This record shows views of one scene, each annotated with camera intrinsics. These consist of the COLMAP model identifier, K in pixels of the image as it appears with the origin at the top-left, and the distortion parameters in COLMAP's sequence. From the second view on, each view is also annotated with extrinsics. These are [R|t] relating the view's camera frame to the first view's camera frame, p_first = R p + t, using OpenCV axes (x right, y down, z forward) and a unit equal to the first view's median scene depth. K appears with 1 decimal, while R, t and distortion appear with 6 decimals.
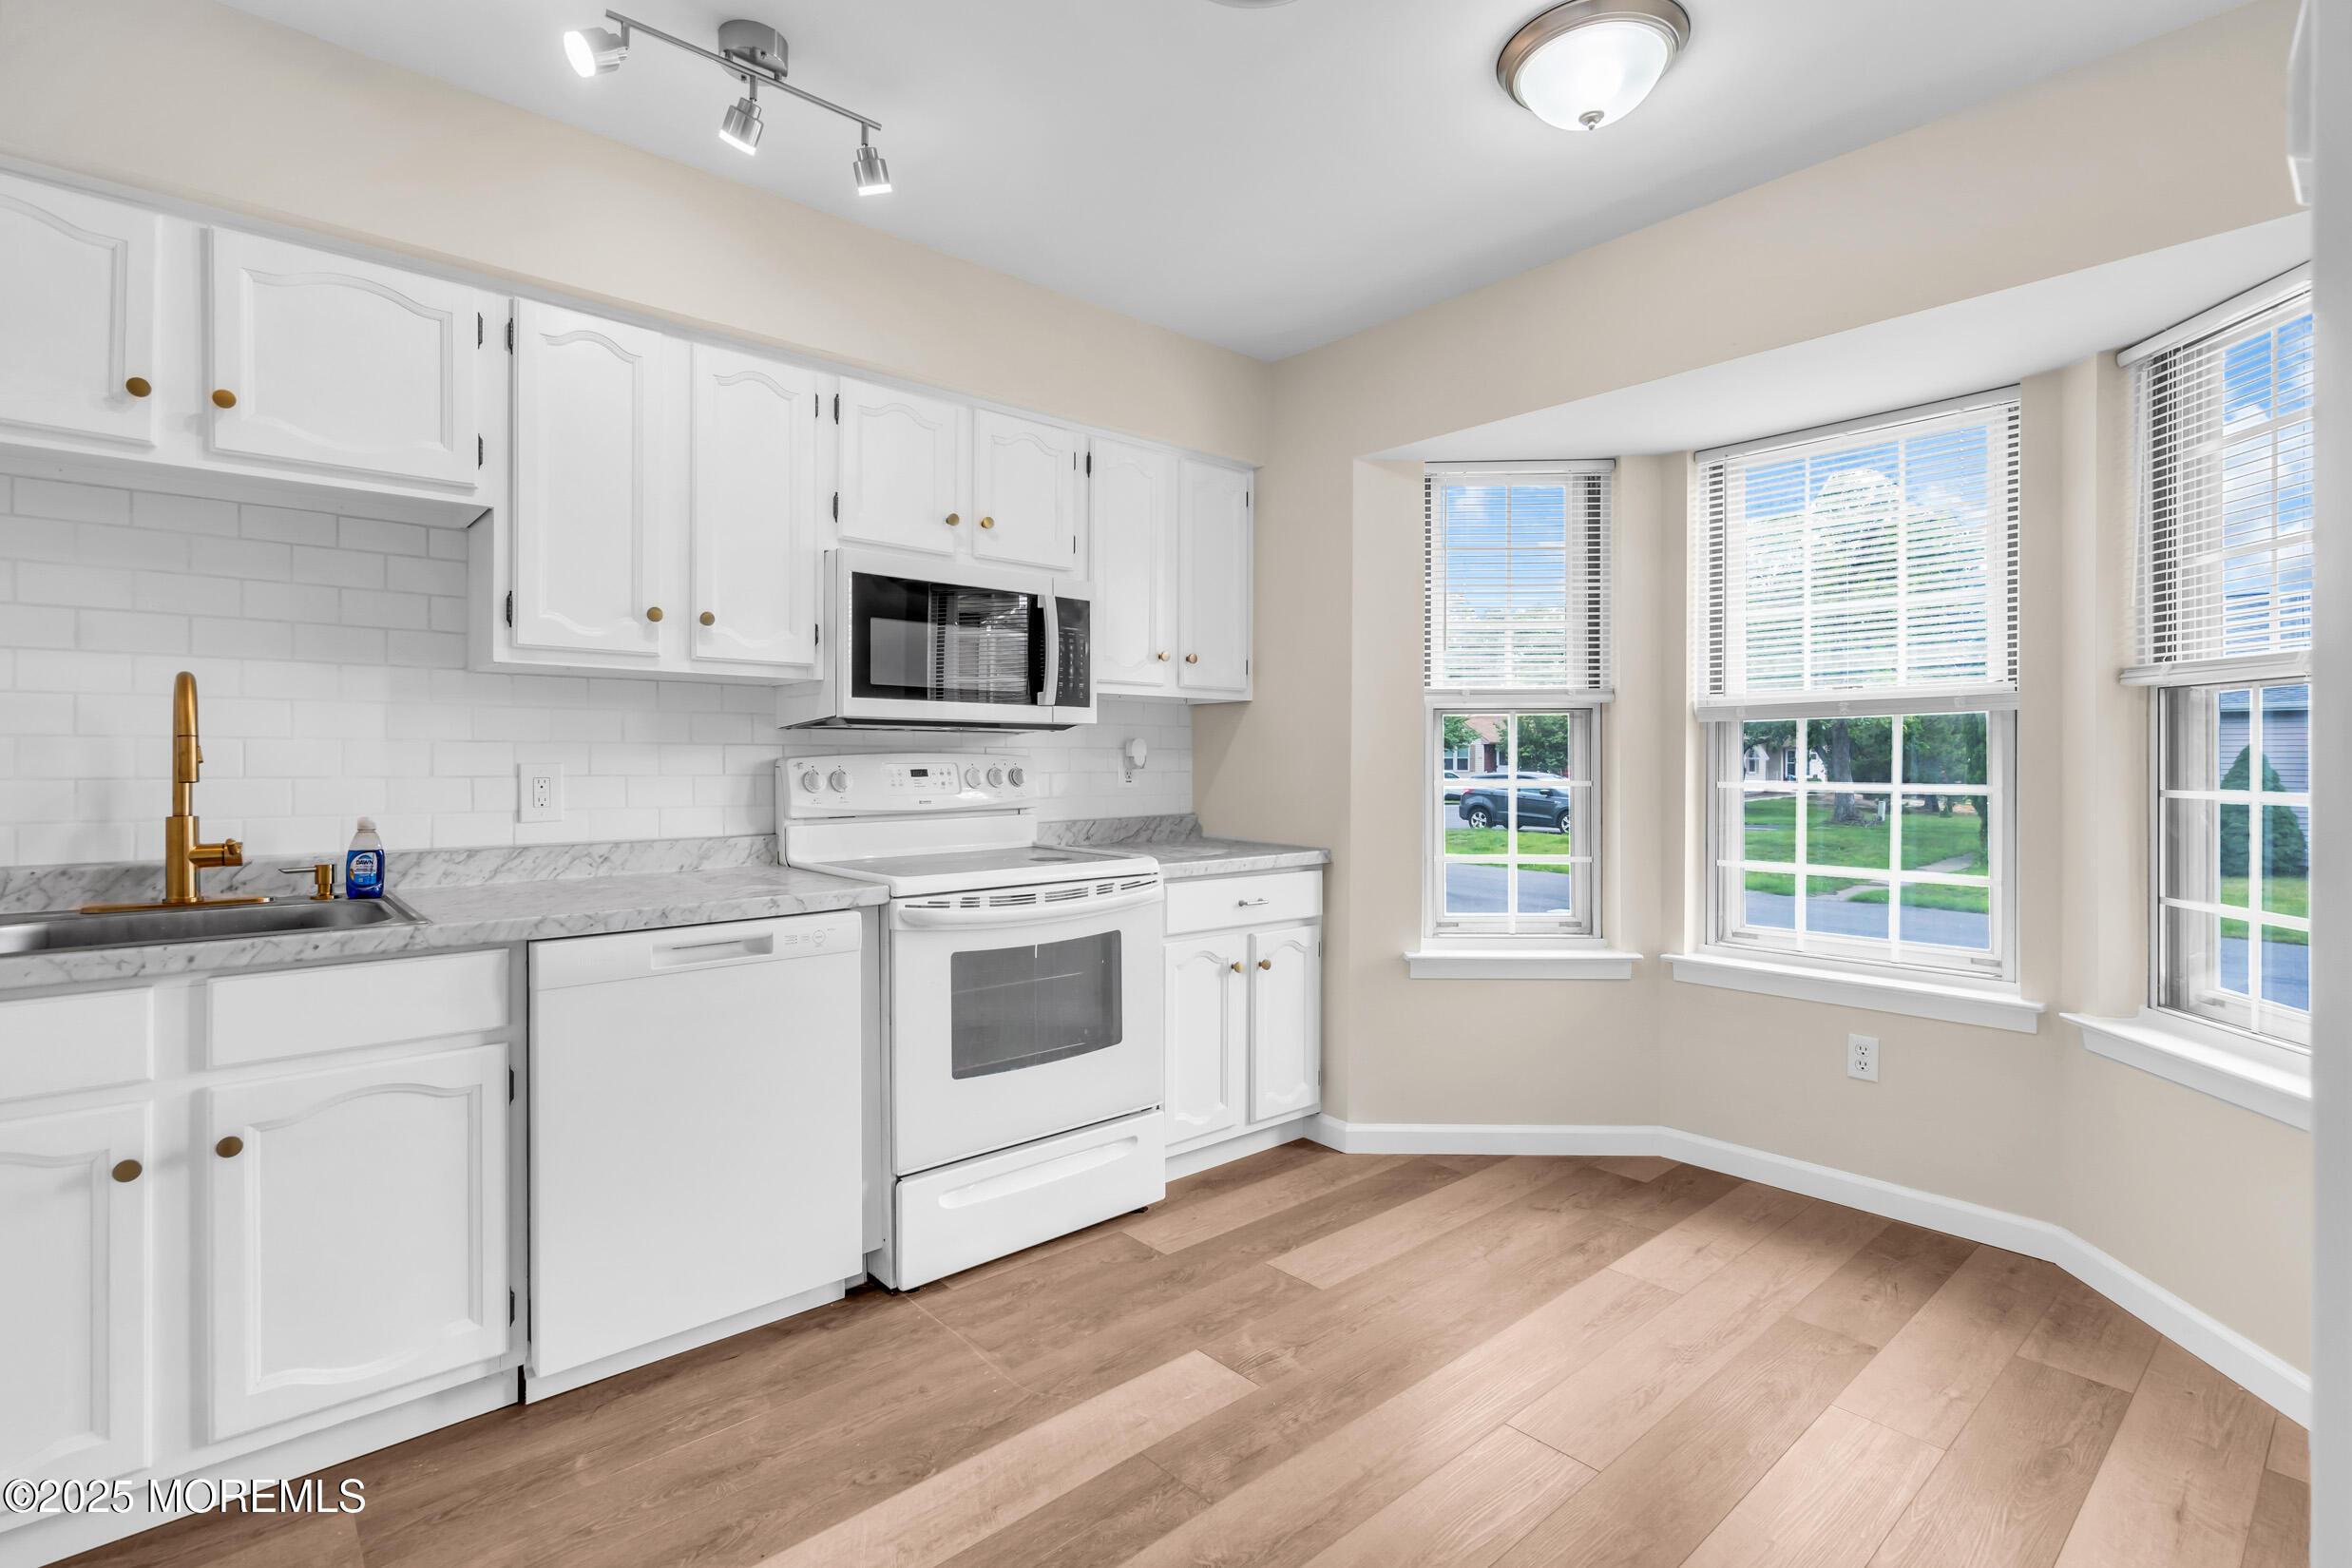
lens RADIAL K [[1115.1, 0, 1173.8], [0, 1115.1, 760.6], [0, 0, 1]] dist [0.000350, 0.000162]
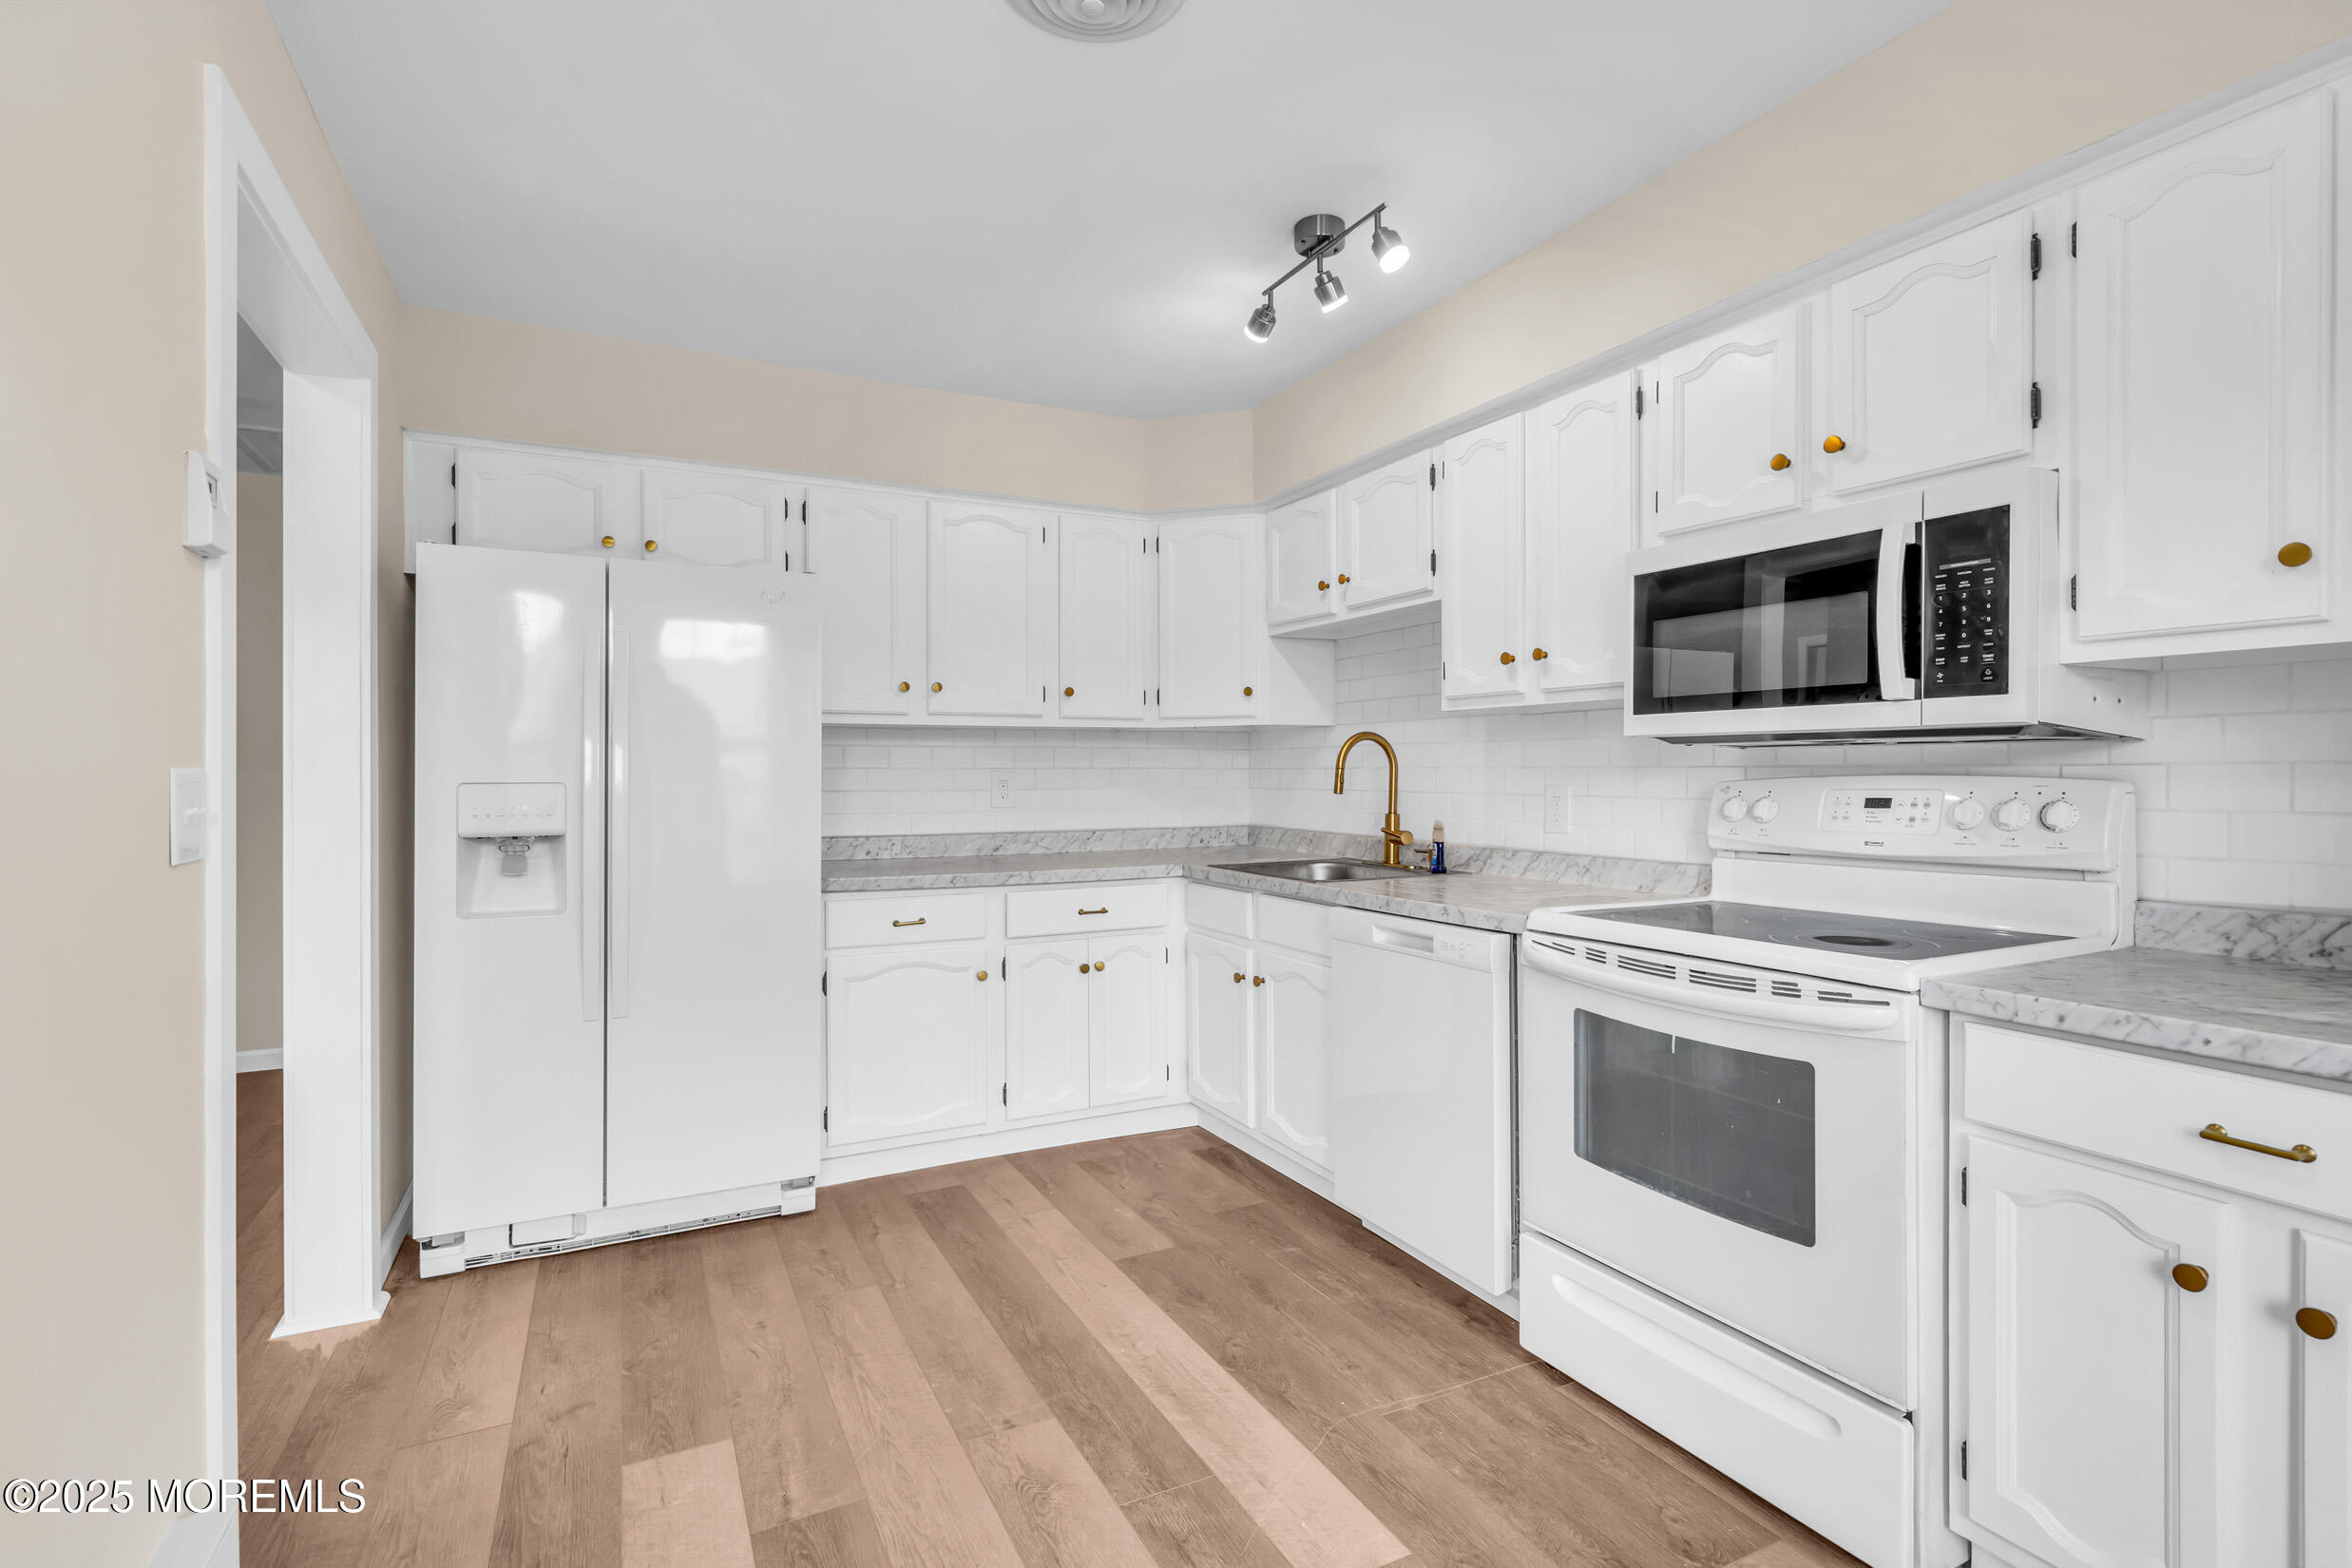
lens RADIAL K [[1107.0, 0, 1180.9], [0, 1107.0, 774.1], [0, 0, 1]] dist [0.001811, 0.000179]
pose [[-0.256751, -0.001826, -0.966476, 0.699171], [-0.000510, 0.999998, -0.001754, -0.007301], [0.966478, 0.000043, -0.256751, 0.909063]]
